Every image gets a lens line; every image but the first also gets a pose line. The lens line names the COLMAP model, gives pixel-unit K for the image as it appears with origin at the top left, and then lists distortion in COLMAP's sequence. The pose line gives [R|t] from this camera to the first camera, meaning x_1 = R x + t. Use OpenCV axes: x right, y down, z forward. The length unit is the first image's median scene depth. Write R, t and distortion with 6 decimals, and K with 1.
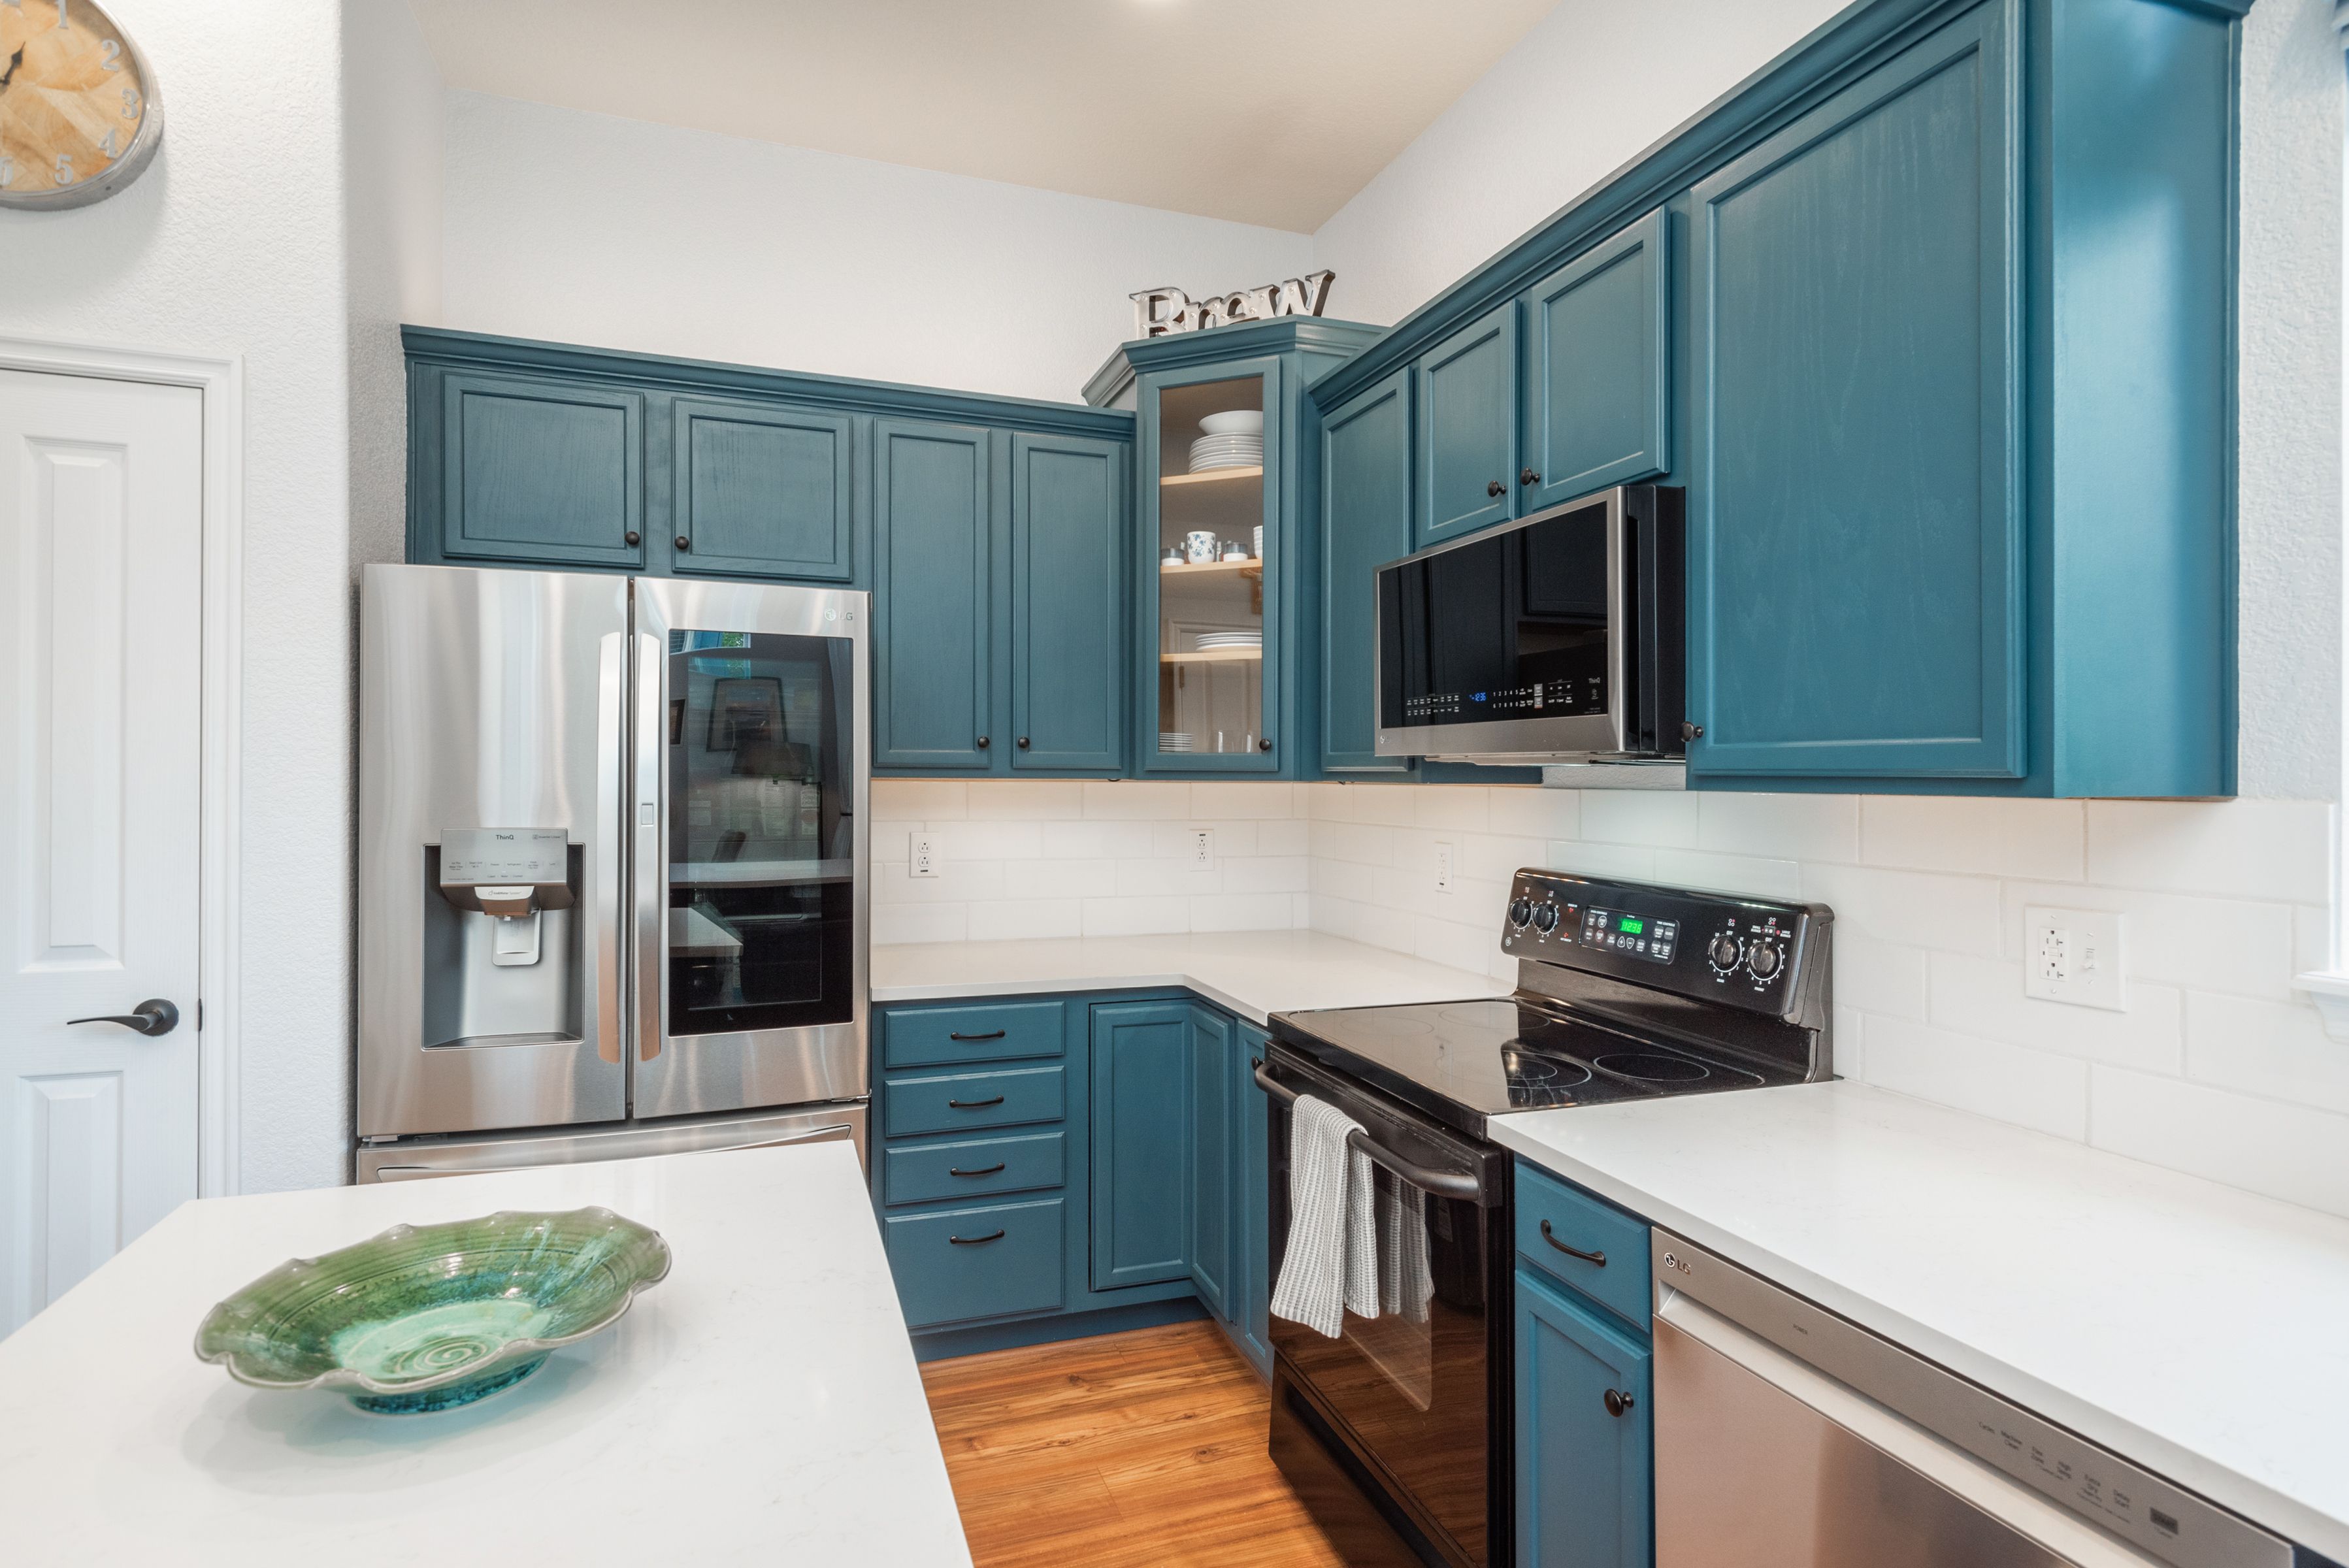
lens RADIAL K [[1187.2, 0, 1140.0], [0, 1187.2, 682.0], [0, 0, 1]] dist [0.008696, 0.000363]
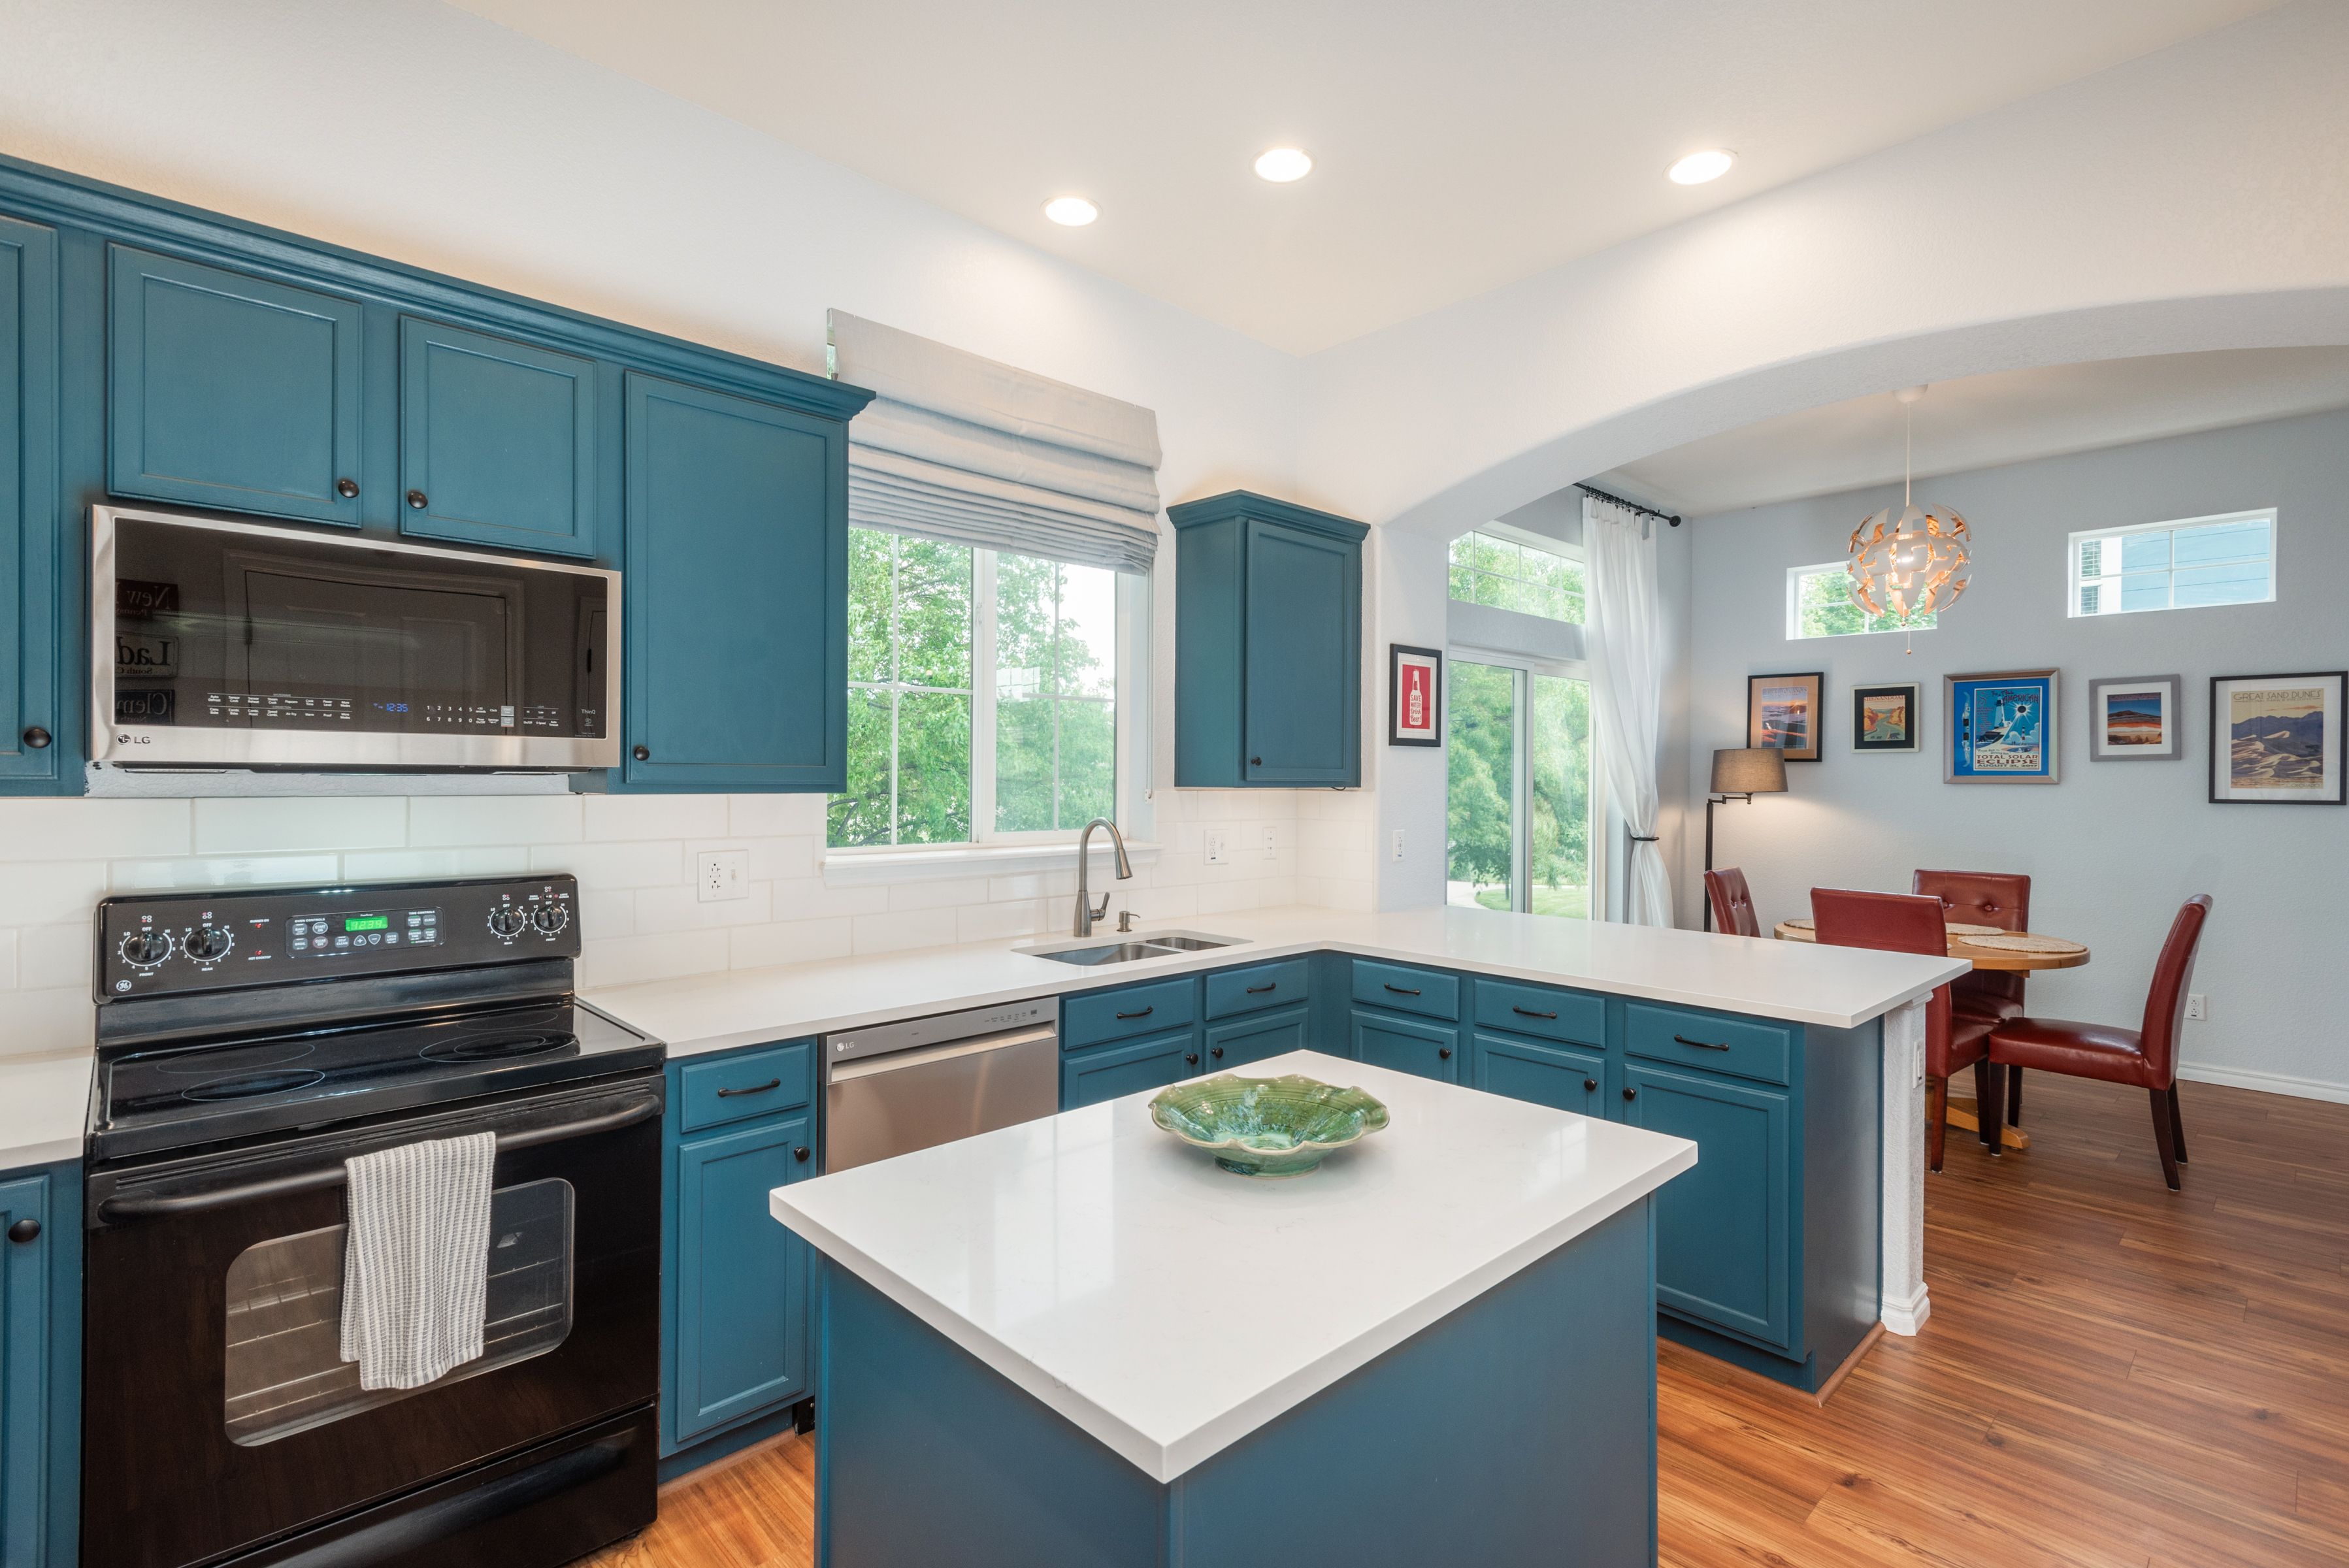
lens RADIAL K [[1085.1, 0, 1165.8], [0, 1085.1, 786.5], [0, 0, 1]] dist [0.015449, -0.003981]
pose [[-0.423674, -0.018840, 0.905619, -0.780200], [-0.080083, 0.996648, -0.016731, 0.040858], [-0.902267, -0.079613, -0.423763, 0.778114]]
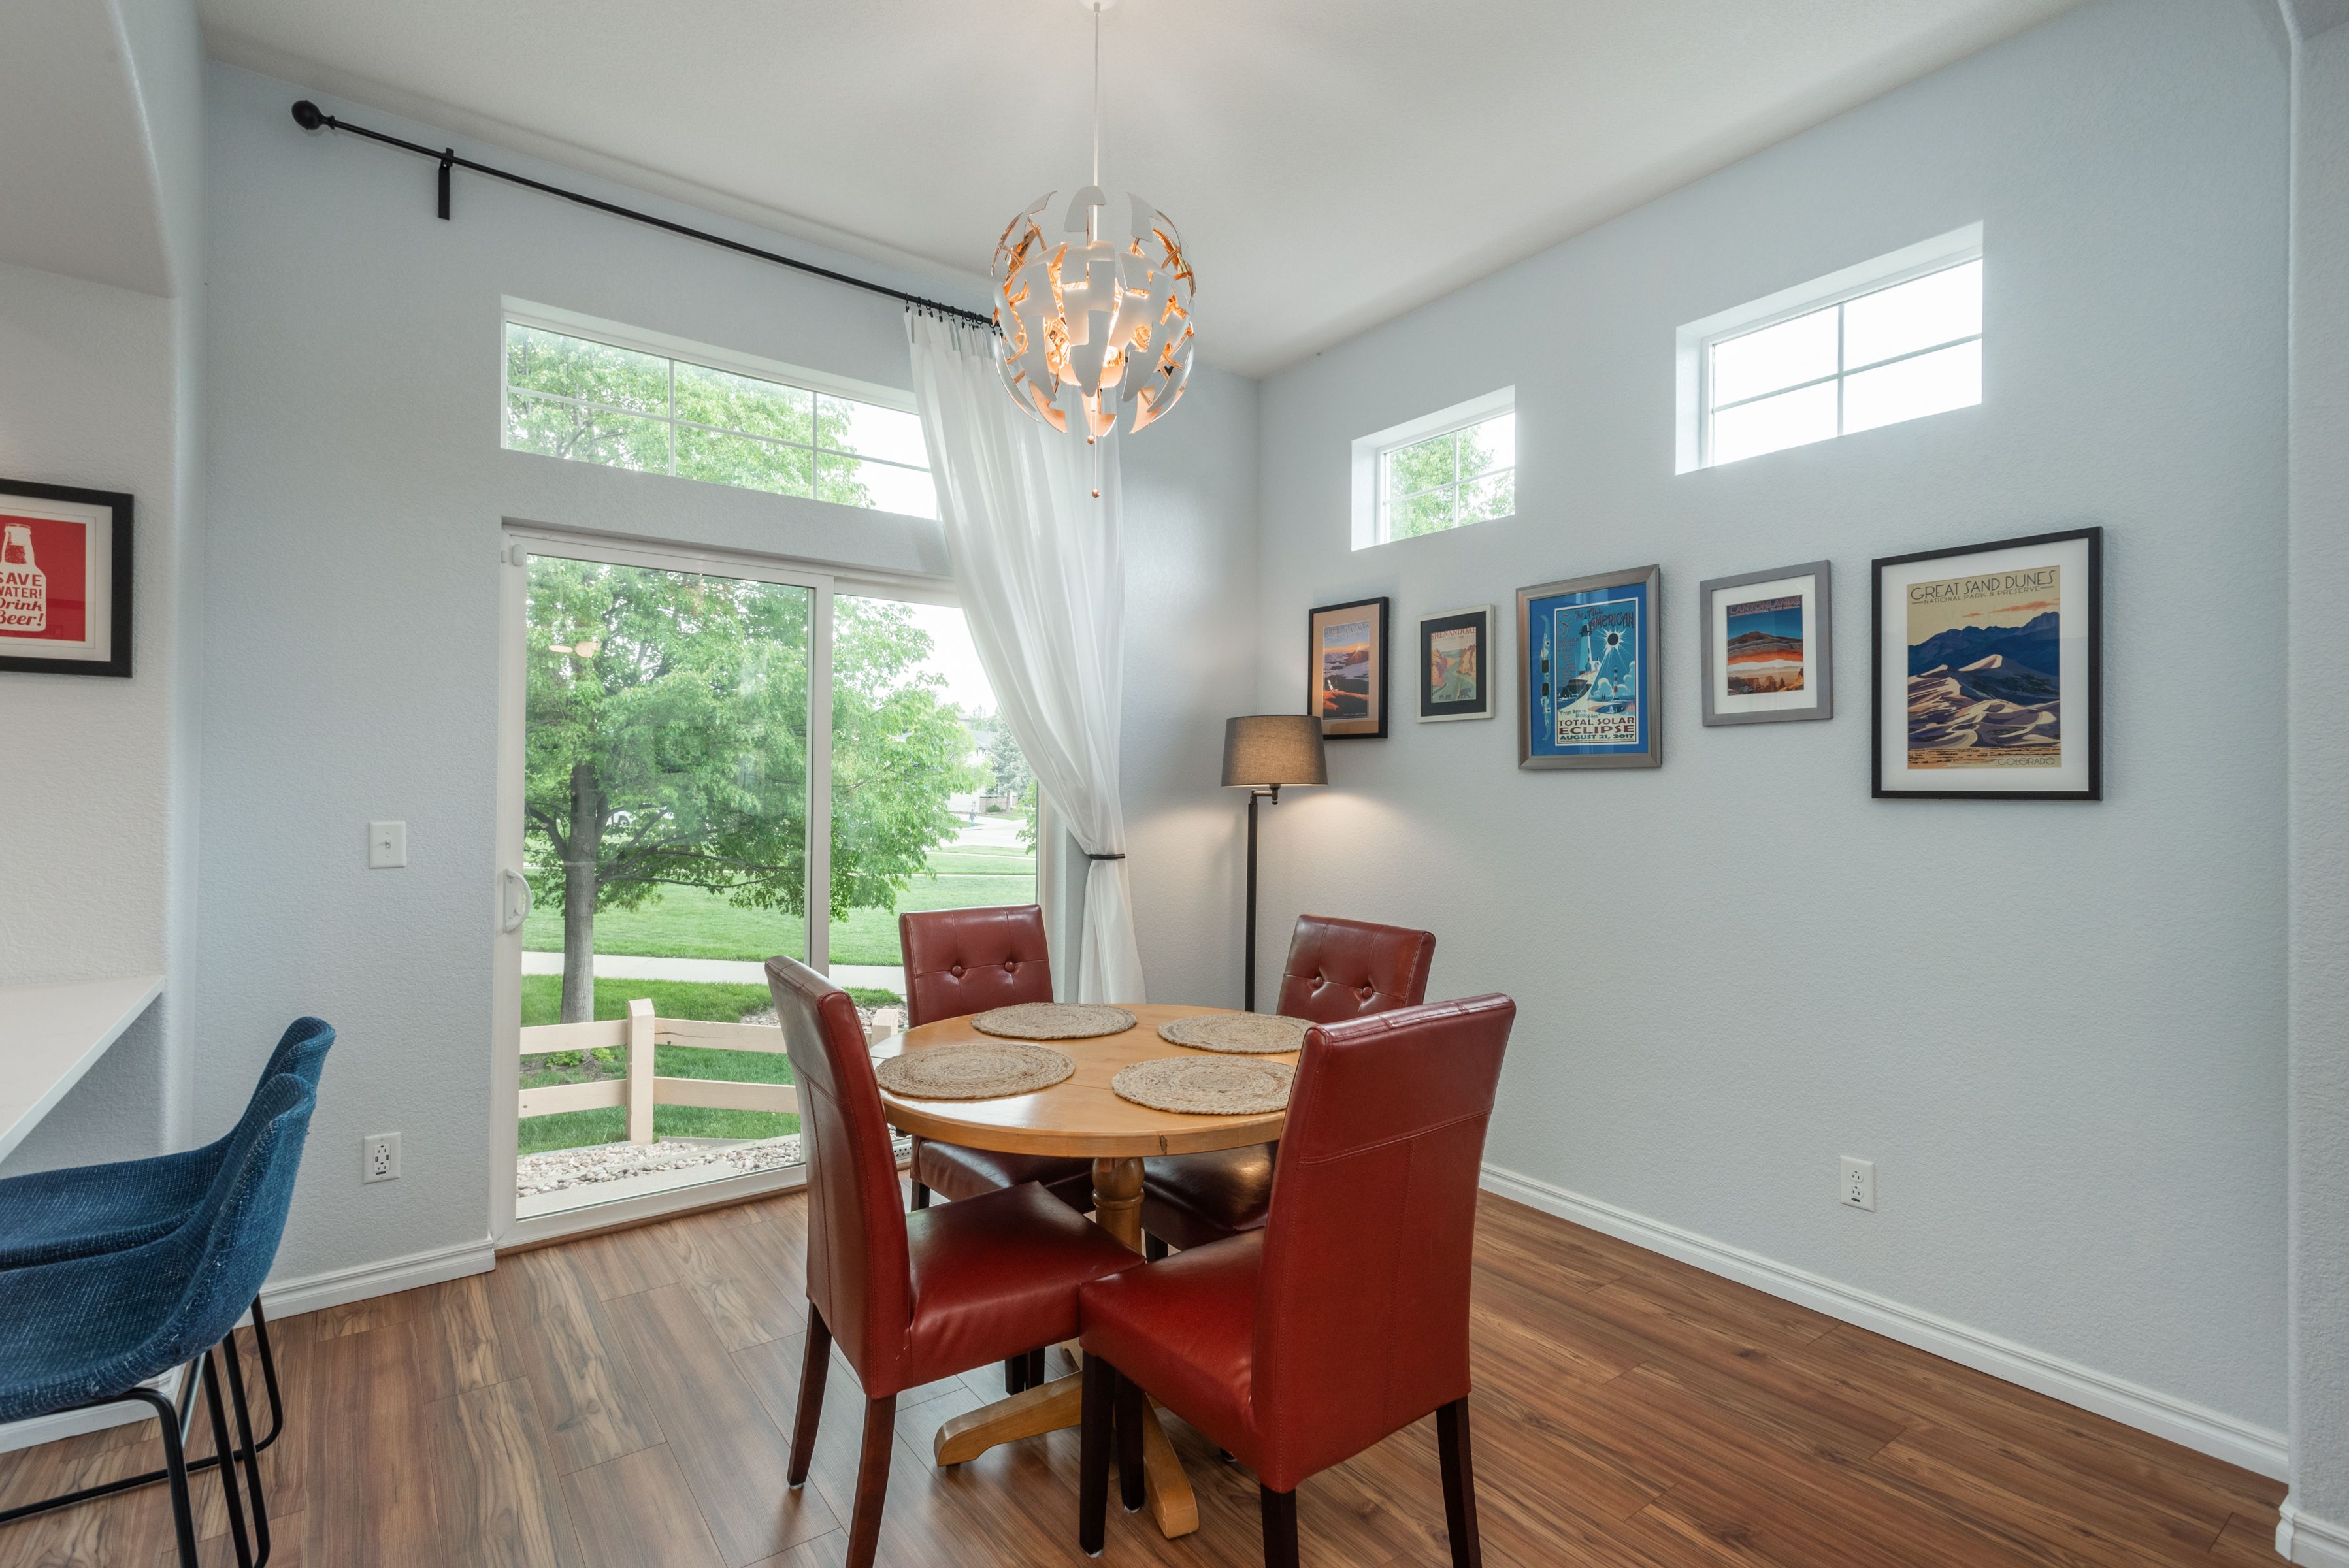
lens RADIAL K [[1085.1, 0, 1169.2], [0, 1085.1, 787.2], [0, 0, 1]] dist [0.015449, -0.003981]
pose [[-0.314811, -0.008315, 0.949118, -0.525399], [-0.086216, 0.996078, -0.019870, -0.059522], [-0.945231, -0.088085, -0.314293, -1.057722]]
